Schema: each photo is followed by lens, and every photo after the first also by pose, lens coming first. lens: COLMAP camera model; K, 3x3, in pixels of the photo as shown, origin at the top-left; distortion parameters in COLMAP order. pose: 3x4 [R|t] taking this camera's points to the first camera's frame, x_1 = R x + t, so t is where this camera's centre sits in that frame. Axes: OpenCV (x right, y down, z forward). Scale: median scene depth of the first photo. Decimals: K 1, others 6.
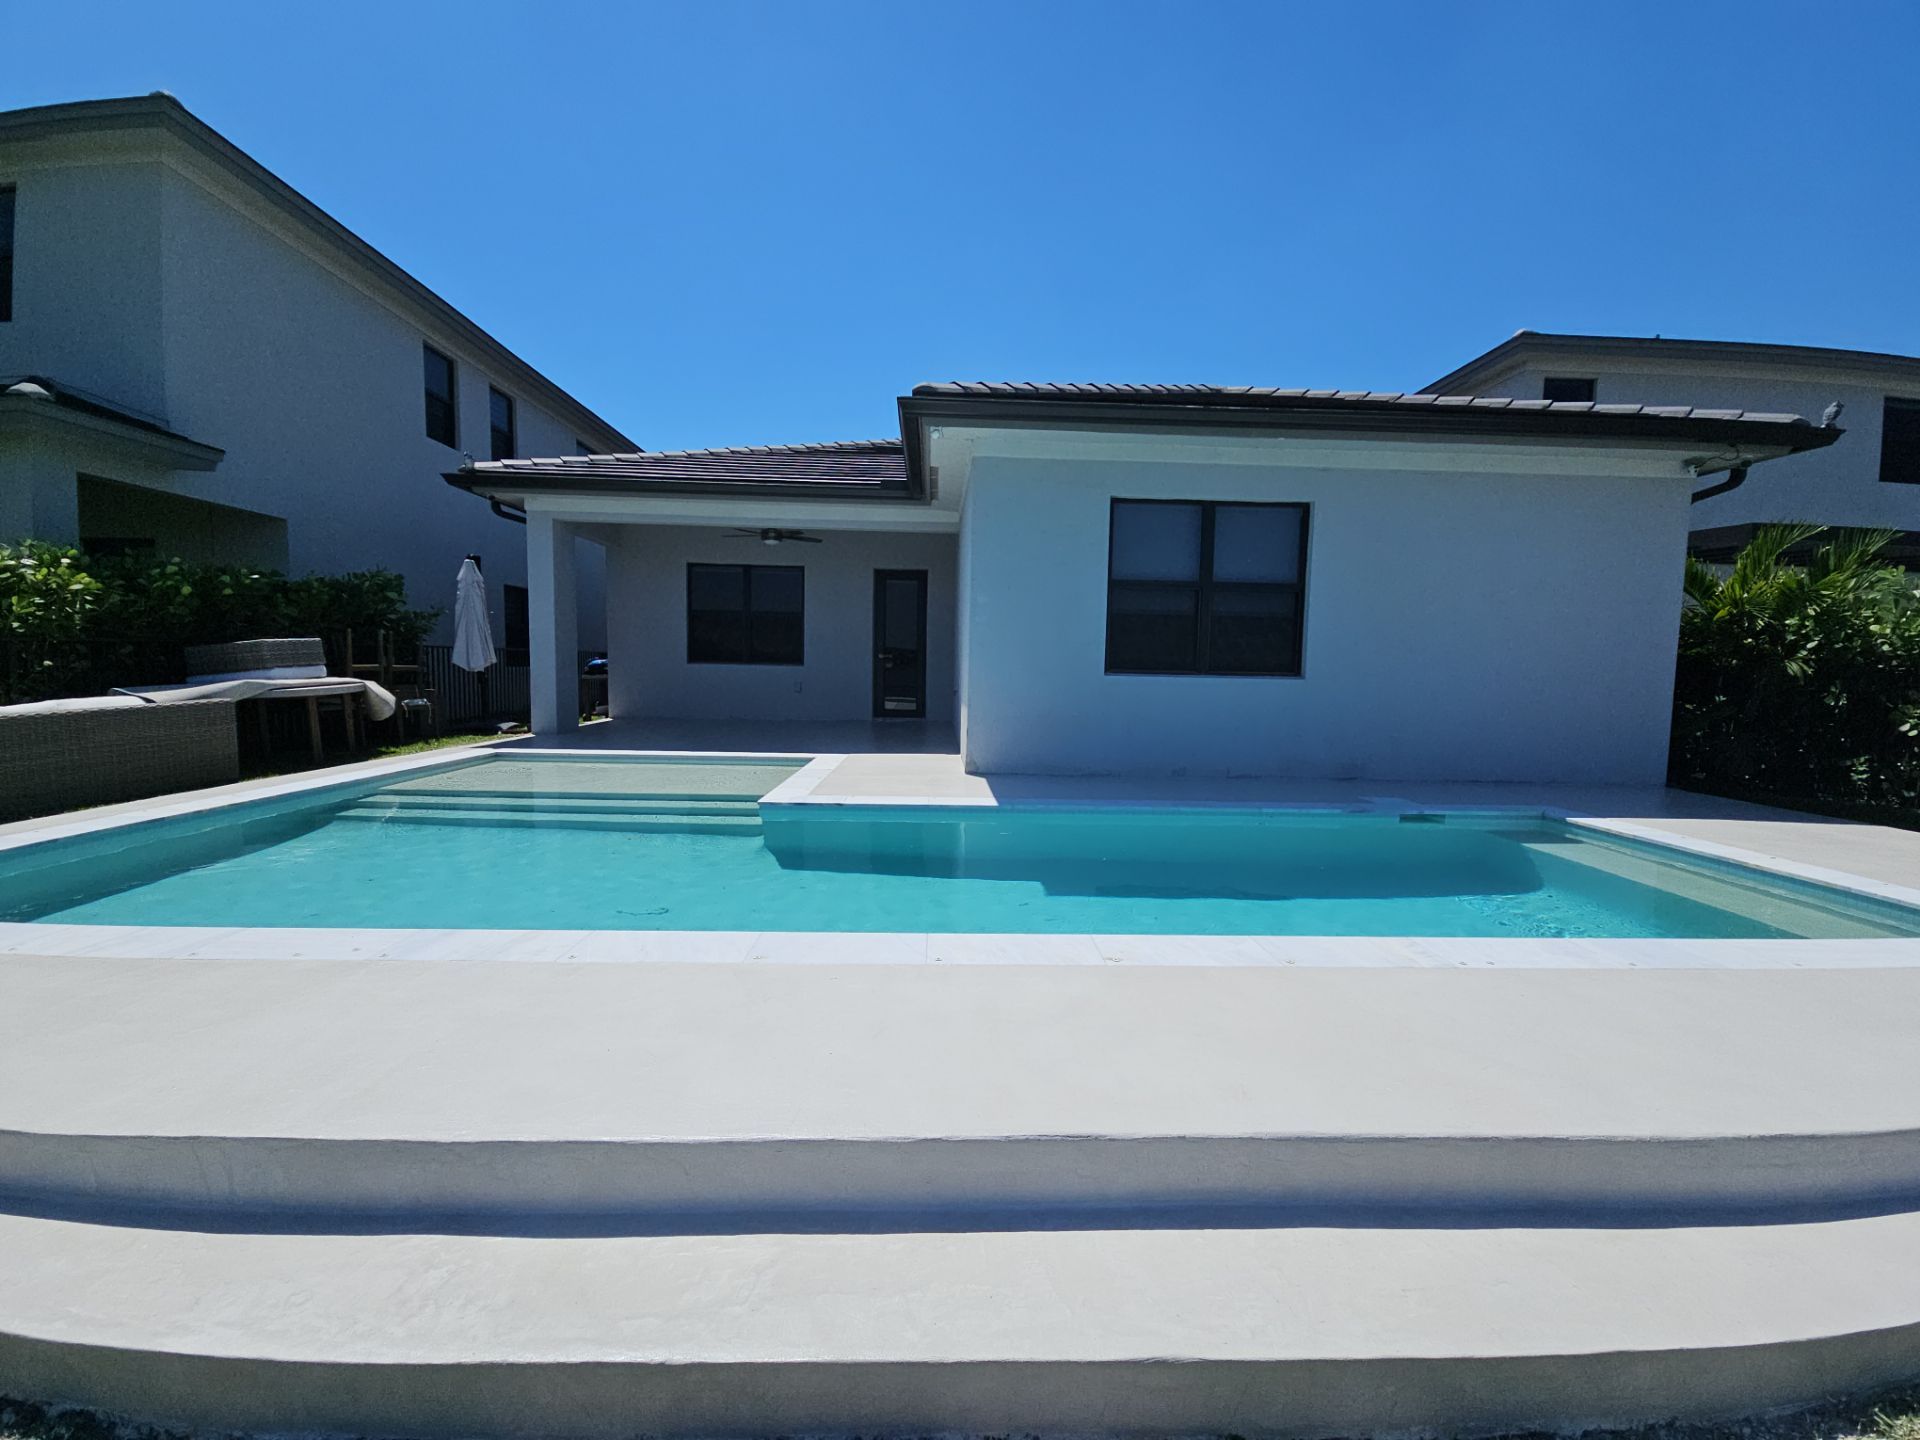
lens RADIAL K [[782.0, 0, 965.9], [0, 782.0, 725.7], [0, 0, 1]] dist [0.006559, -0.005048]
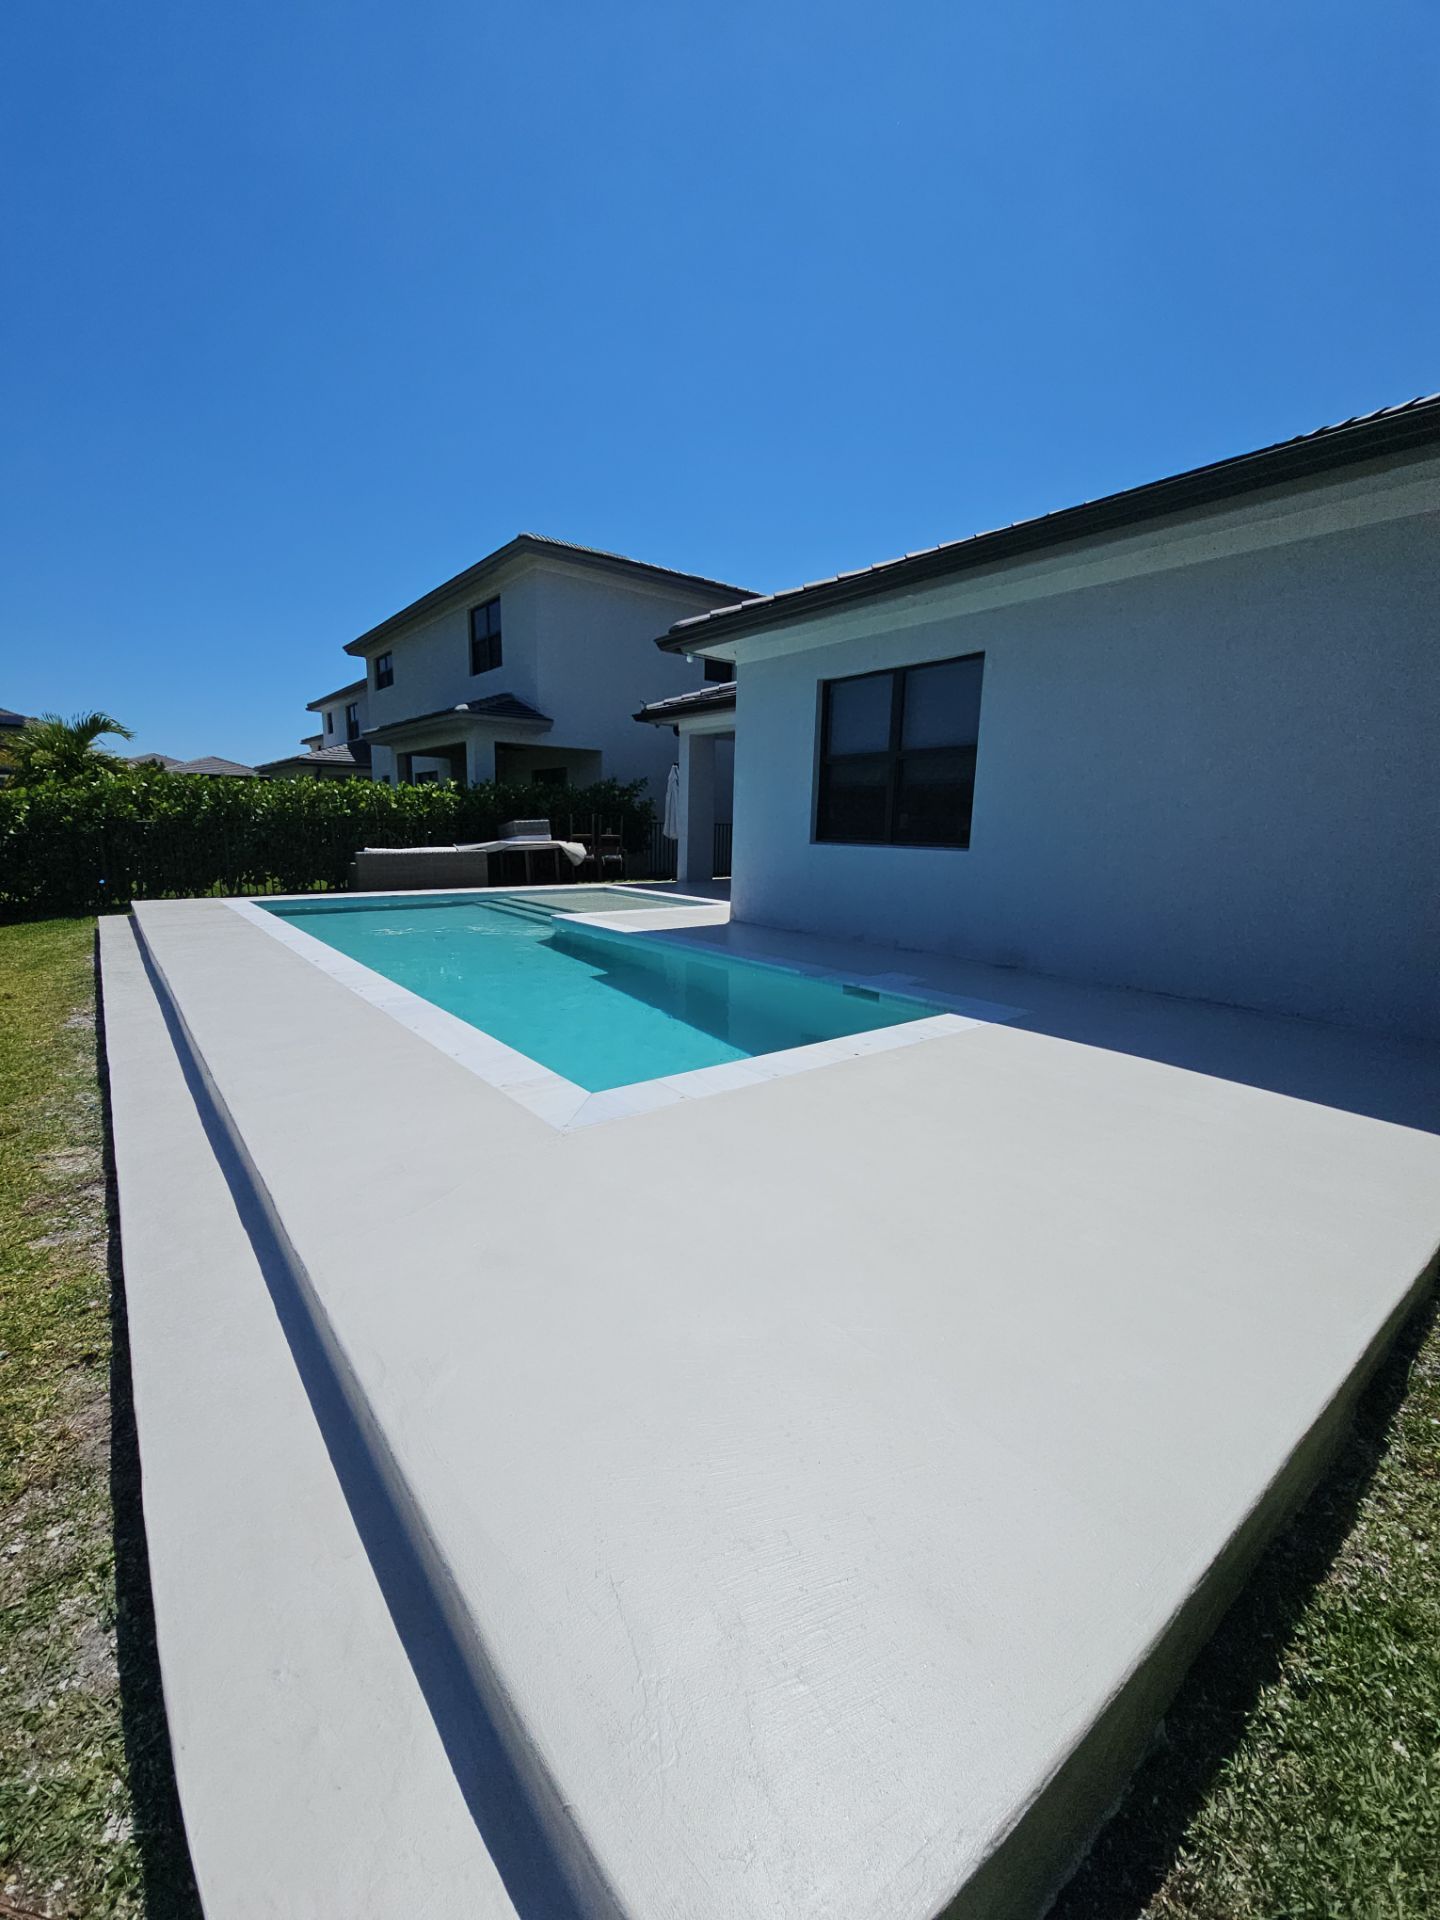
lens RADIAL K [[782.0, 0, 708.6], [0, 782.0, 963.0], [0, 0, 1]] dist [0.006559, -0.005048]
pose [[0.584811, 0.133979, -0.800029, 0.913444], [-0.069691, 0.990917, 0.115003, -0.012888], [0.808170, -0.011500, 0.588836, 0.197157]]
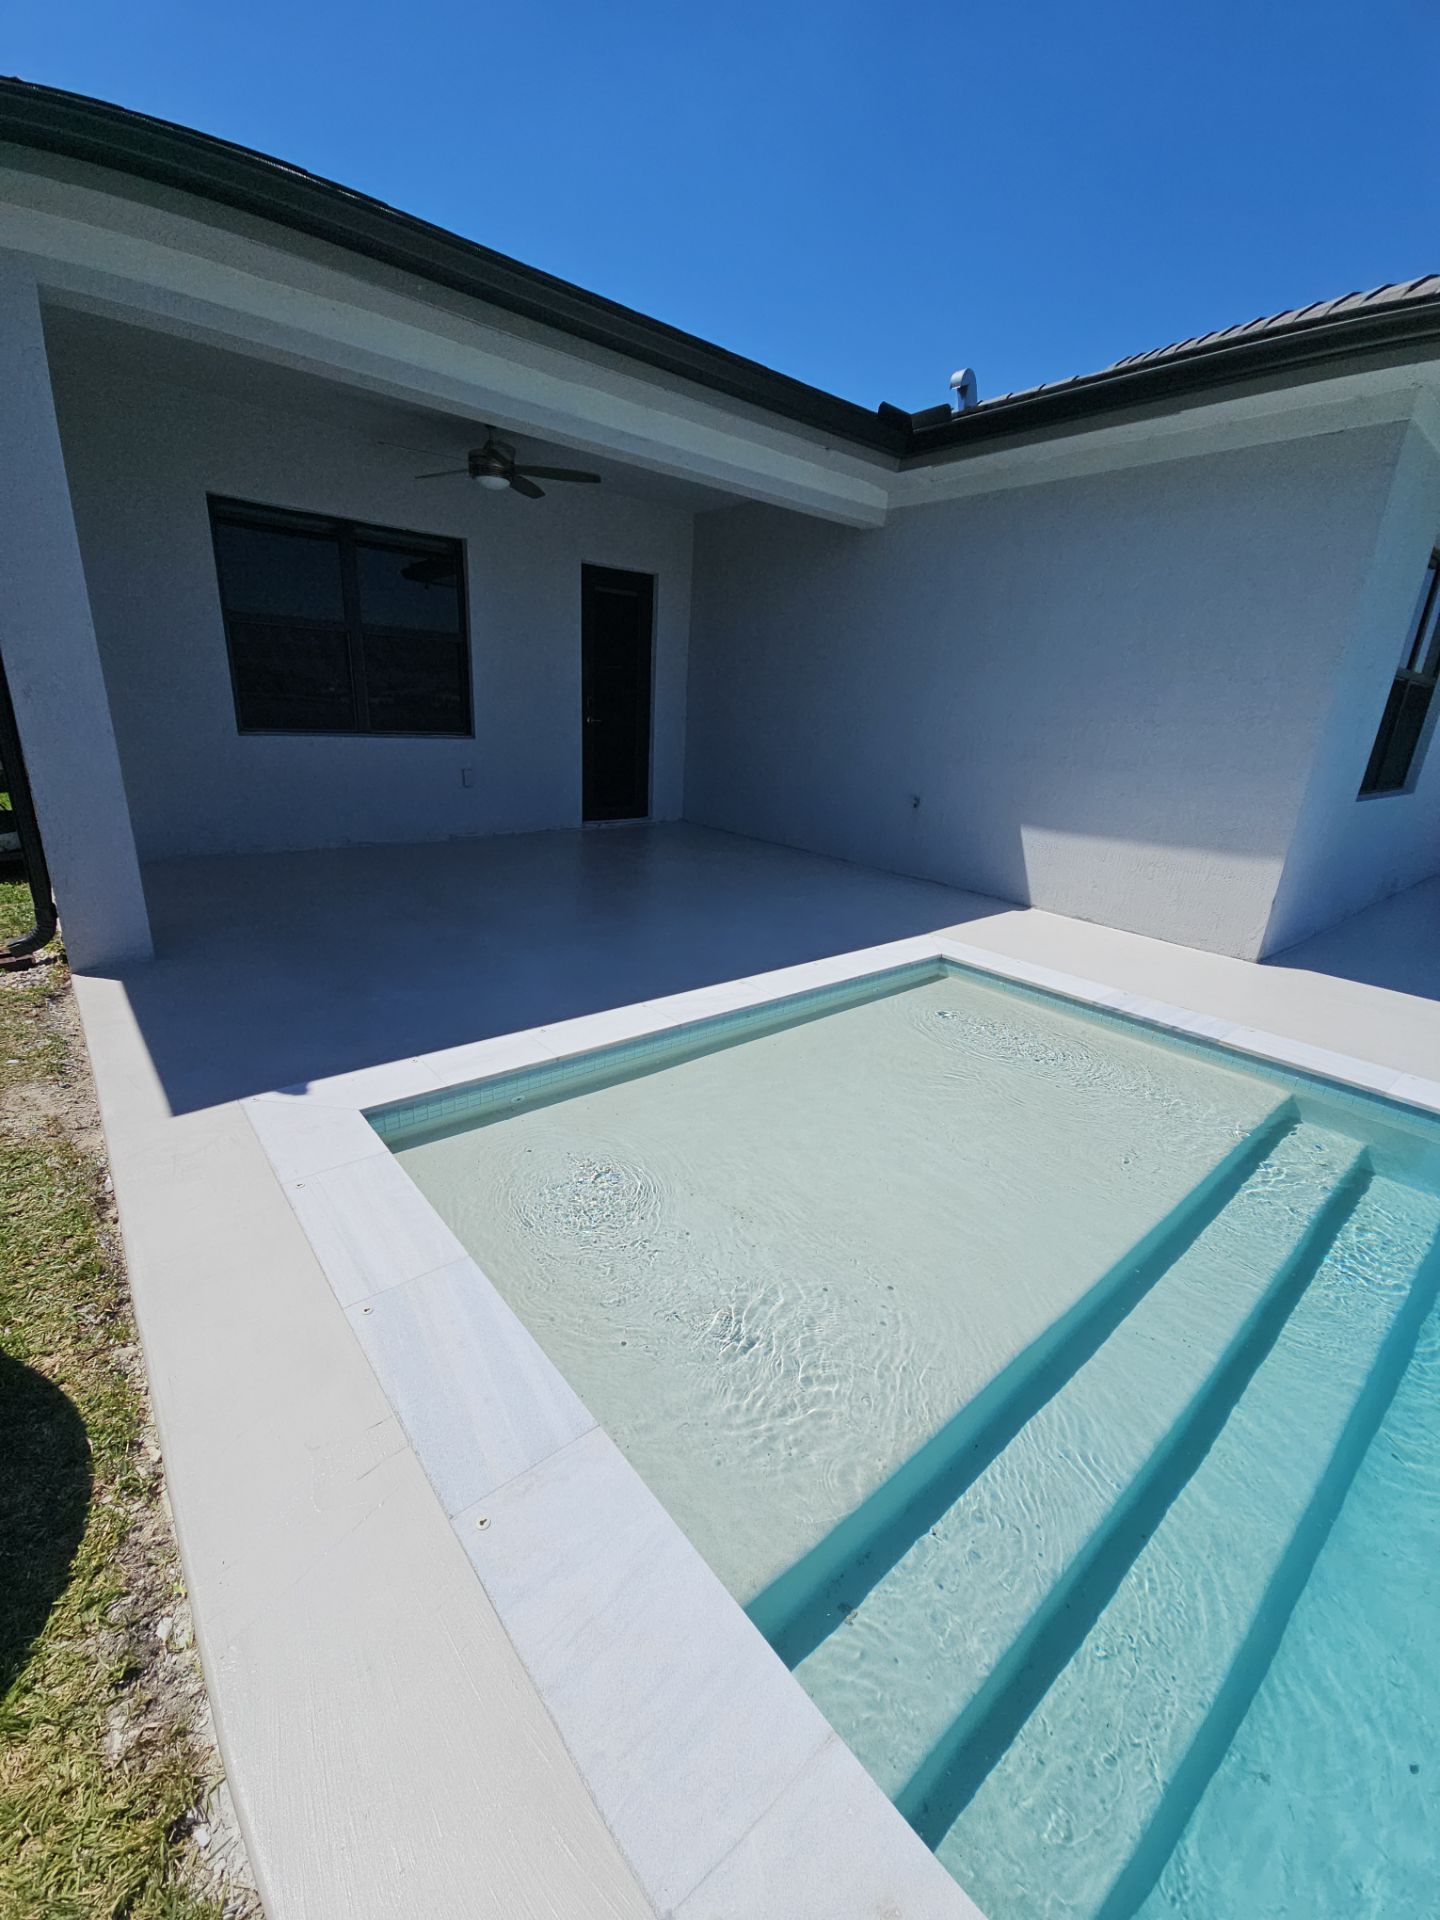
lens RADIAL K [[782.0, 0, 705.4], [0, 782.0, 958.2], [0, 0, 1]] dist [0.006559, -0.005048]
pose [[0.791670, -0.170236, 0.586752, -0.683215], [0.012342, 0.964655, 0.263225, -0.111241], [-0.610824, -0.201146, 0.765790, 0.704412]]
